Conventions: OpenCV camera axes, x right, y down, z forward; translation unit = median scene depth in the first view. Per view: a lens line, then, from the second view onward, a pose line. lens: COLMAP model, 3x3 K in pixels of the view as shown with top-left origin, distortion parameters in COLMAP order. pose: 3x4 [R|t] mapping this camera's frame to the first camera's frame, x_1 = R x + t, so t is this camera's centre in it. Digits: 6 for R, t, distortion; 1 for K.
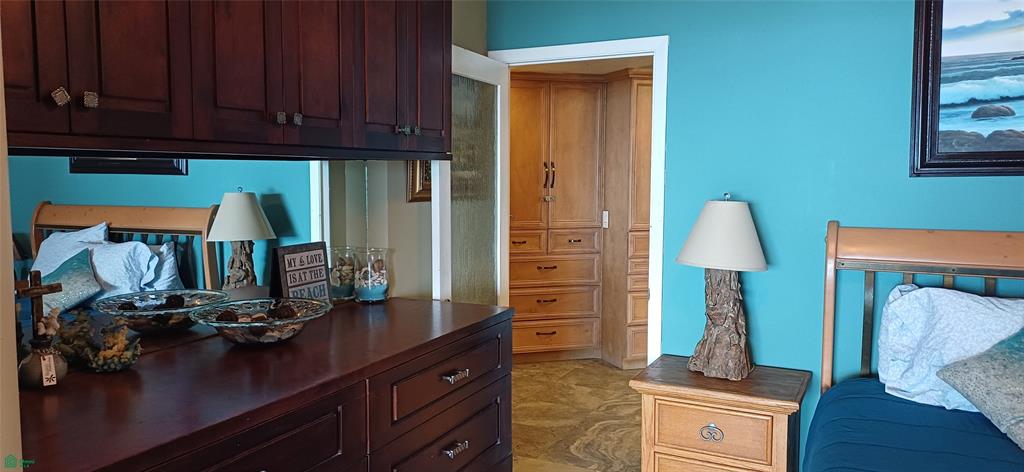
lens RADIAL K [[726.3, 0, 512.0], [0, 726.3, 236.0], [0, 0, 1]] dist [0.006488, 0.001136]
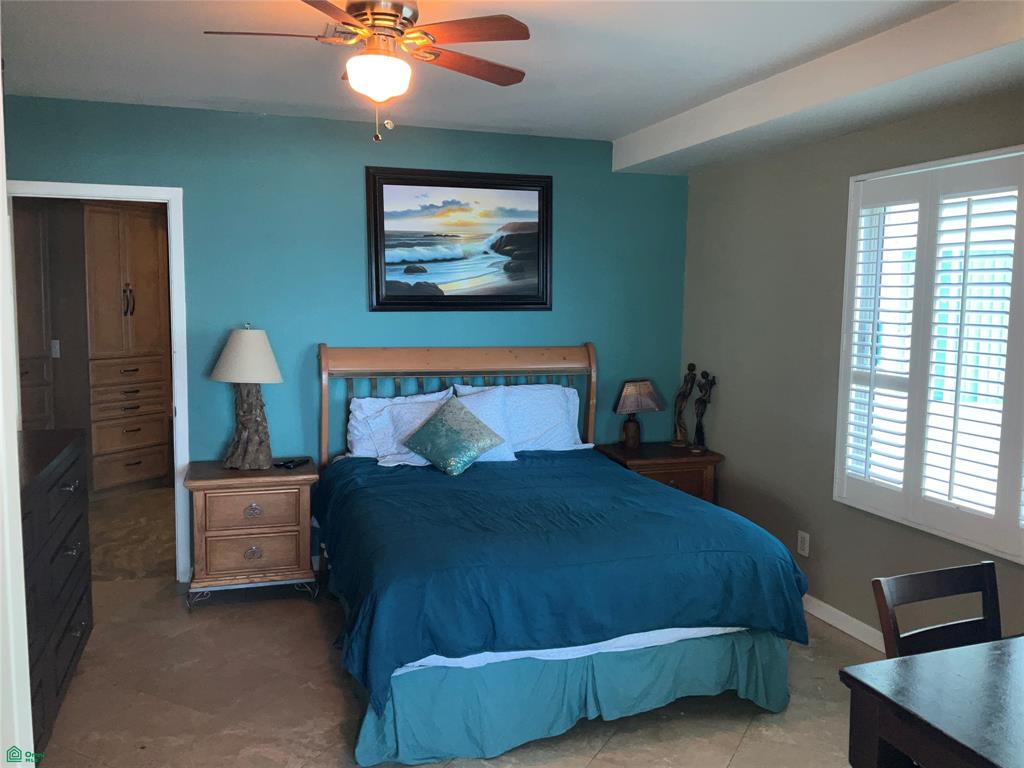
lens RADIAL K [[855.3, 0, 512.0], [0, 855.3, 384.0], [0, 0, 1]] dist [0.077522, -0.193452]
pose [[0.698828, -0.059986, 0.712770, -0.476304], [0.043860, 0.998196, 0.041004, 0.004887], [-0.713943, 0.002607, 0.700199, -0.389946]]
